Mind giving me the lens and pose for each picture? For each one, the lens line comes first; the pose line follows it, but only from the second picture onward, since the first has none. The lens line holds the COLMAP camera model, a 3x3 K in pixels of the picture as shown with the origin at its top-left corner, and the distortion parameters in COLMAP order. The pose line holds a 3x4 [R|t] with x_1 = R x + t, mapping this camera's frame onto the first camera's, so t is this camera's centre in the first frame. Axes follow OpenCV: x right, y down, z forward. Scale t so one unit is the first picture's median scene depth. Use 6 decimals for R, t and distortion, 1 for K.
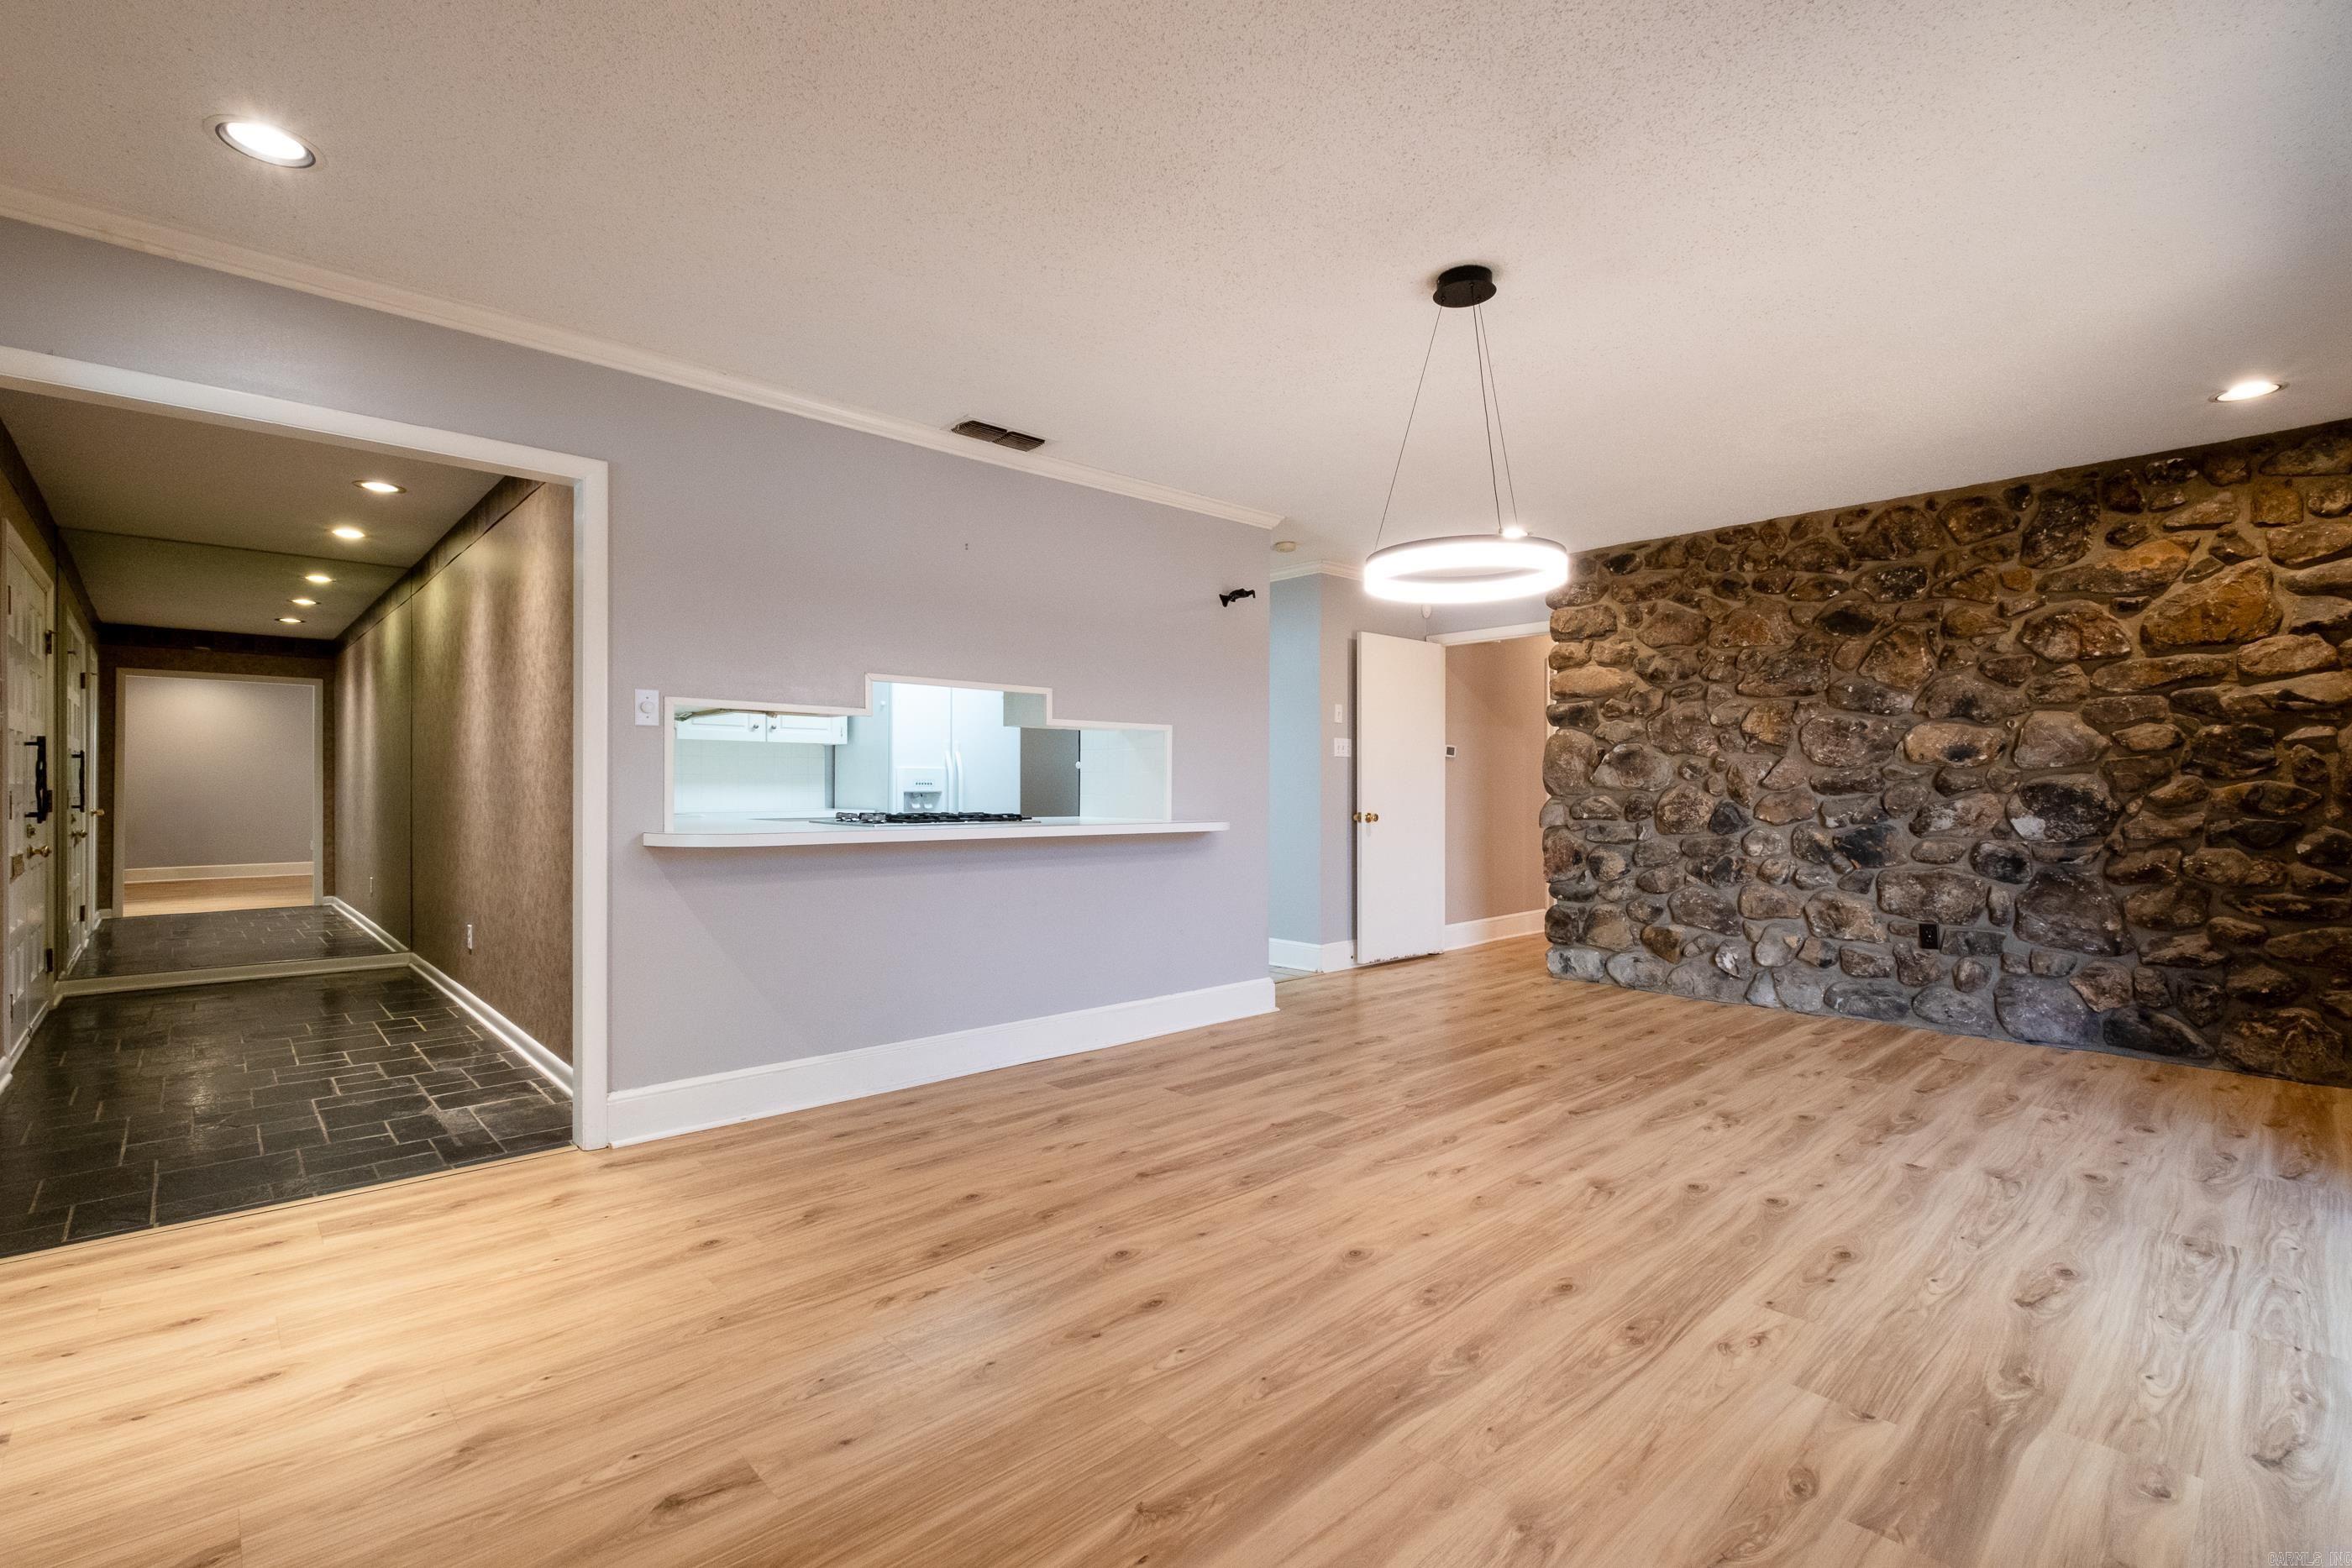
lens RADIAL K [[1029.5, 0, 1174.1], [0, 1029.5, 778.9], [0, 0, 1]] dist [-0.001078, -0.000665]
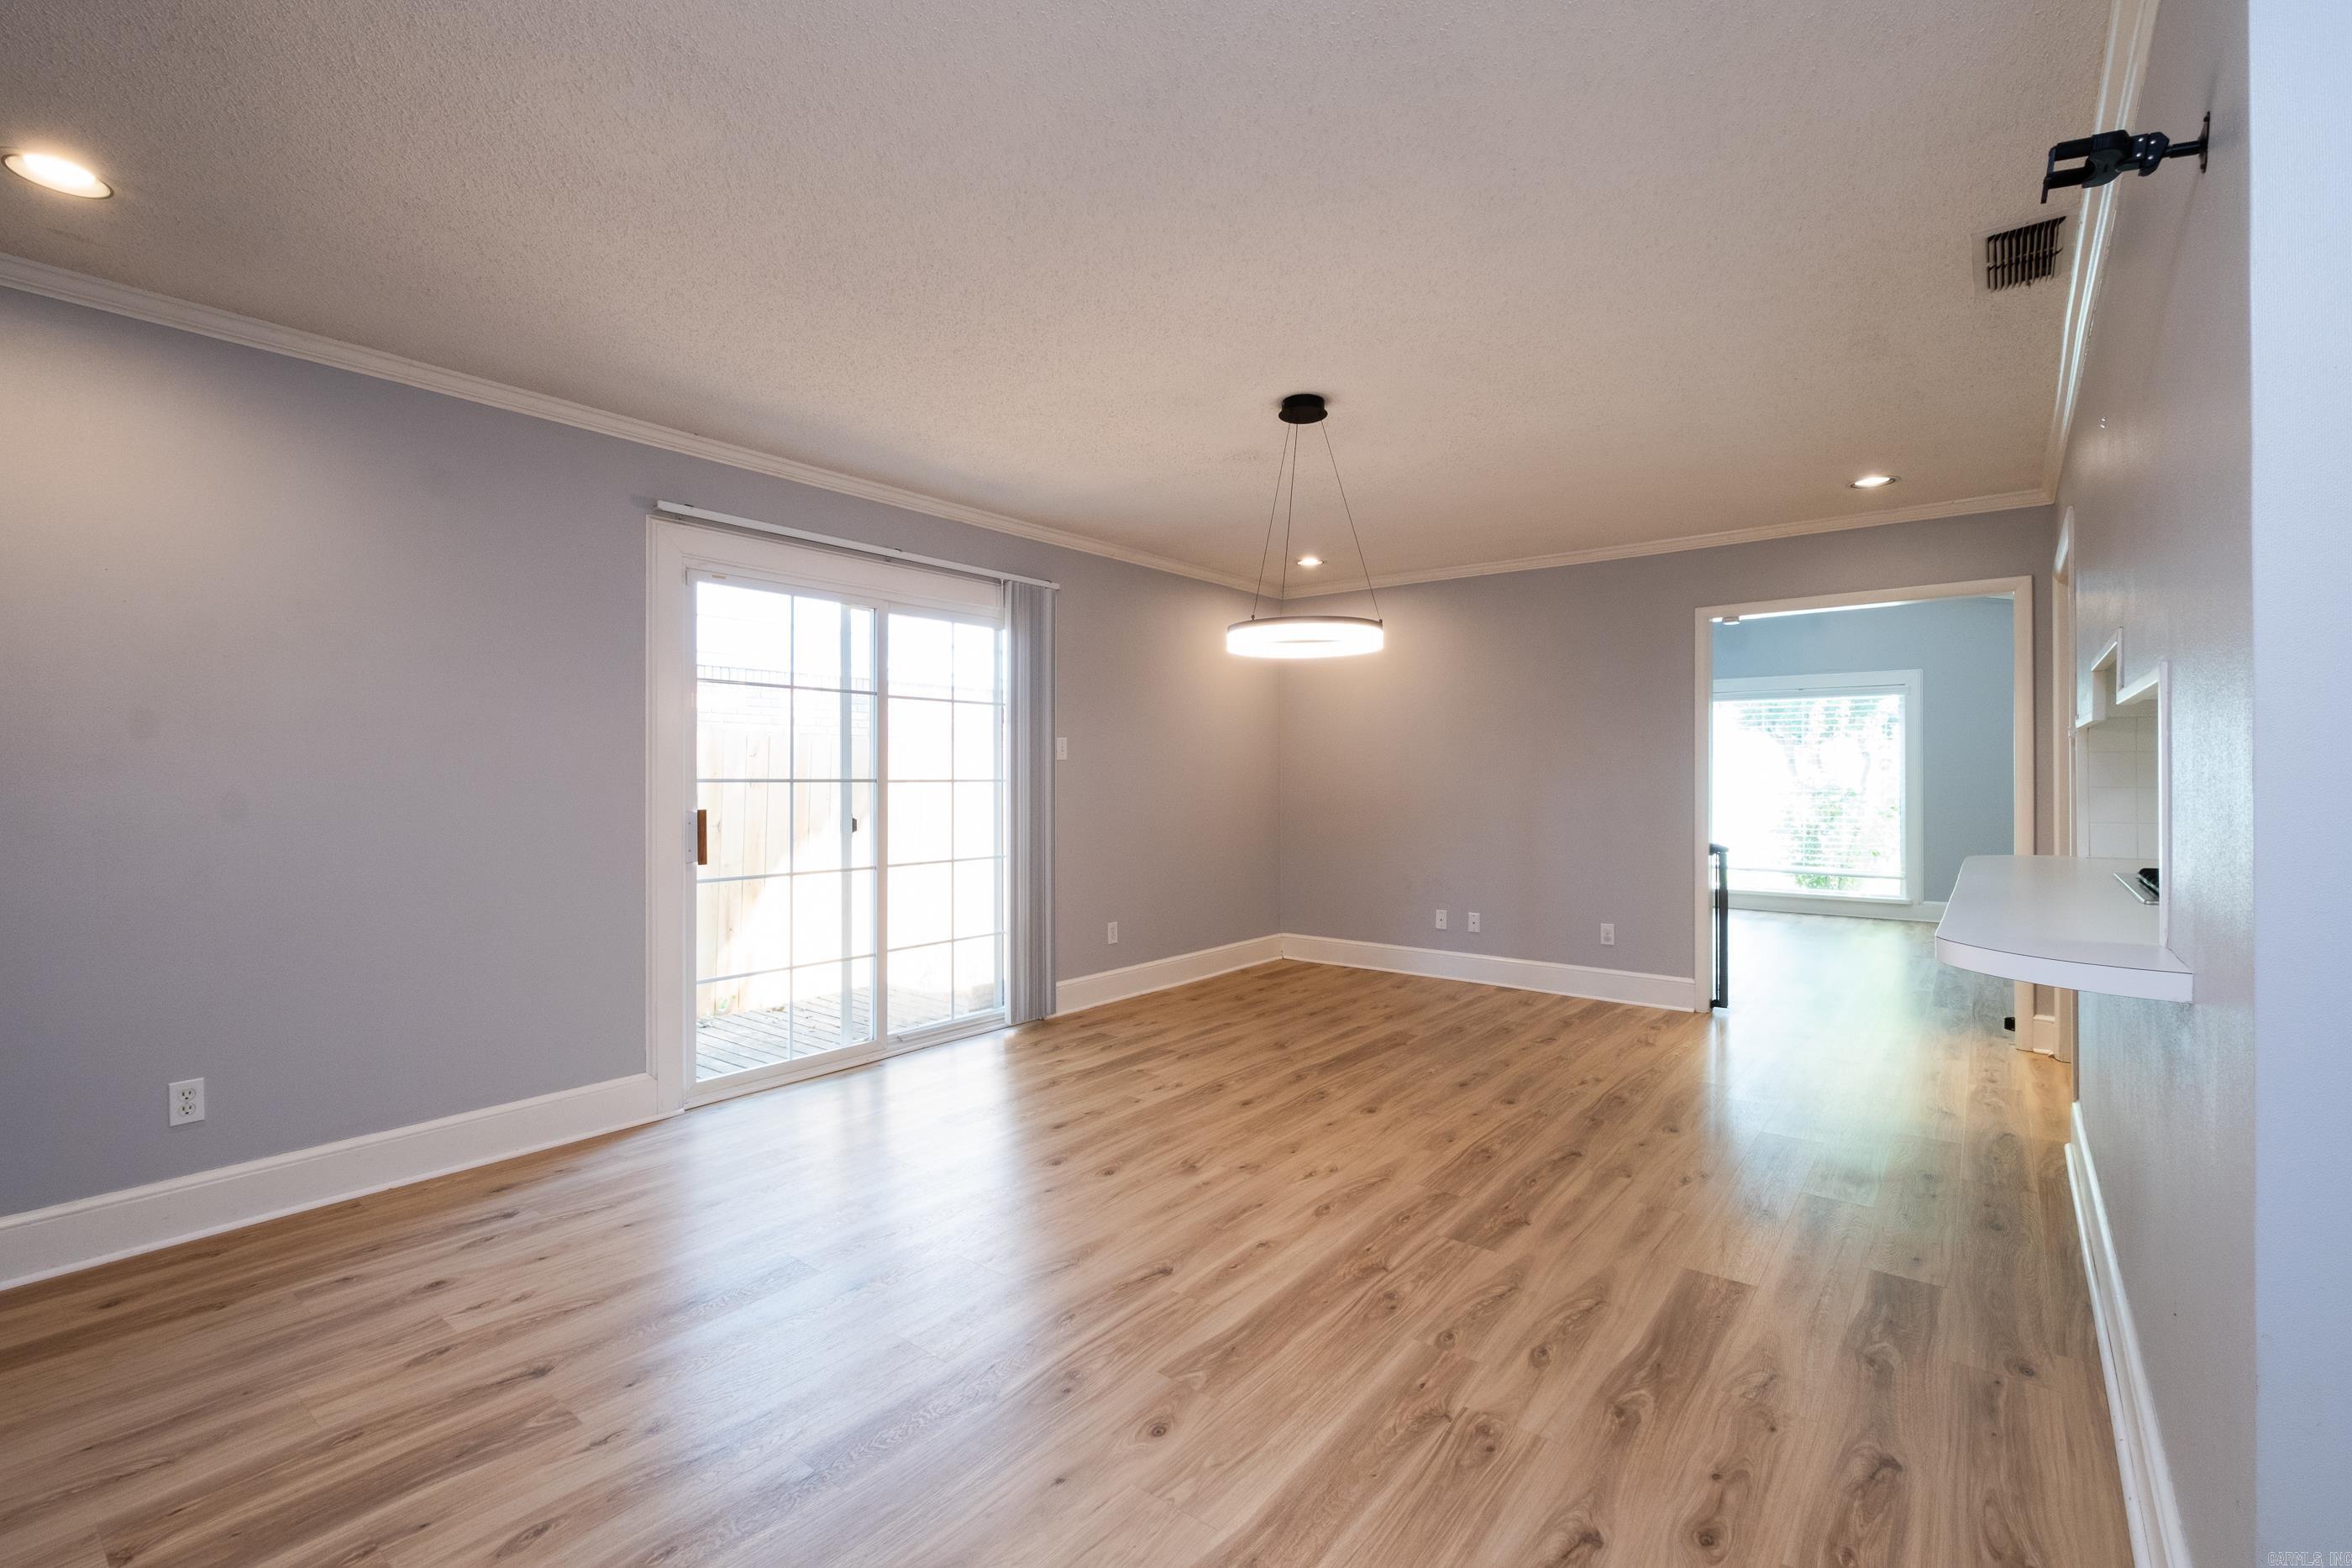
lens RADIAL K [[1029.5, 0, 1174.1], [0, 1029.5, 778.9], [0, 0, 1]] dist [-0.001078, -0.000665]
pose [[-0.986970, 0.001775, -0.160895, 0.630264], [0.003077, 0.999965, -0.007844, -0.027989], [0.160876, -0.008237, -0.986940, 2.180631]]
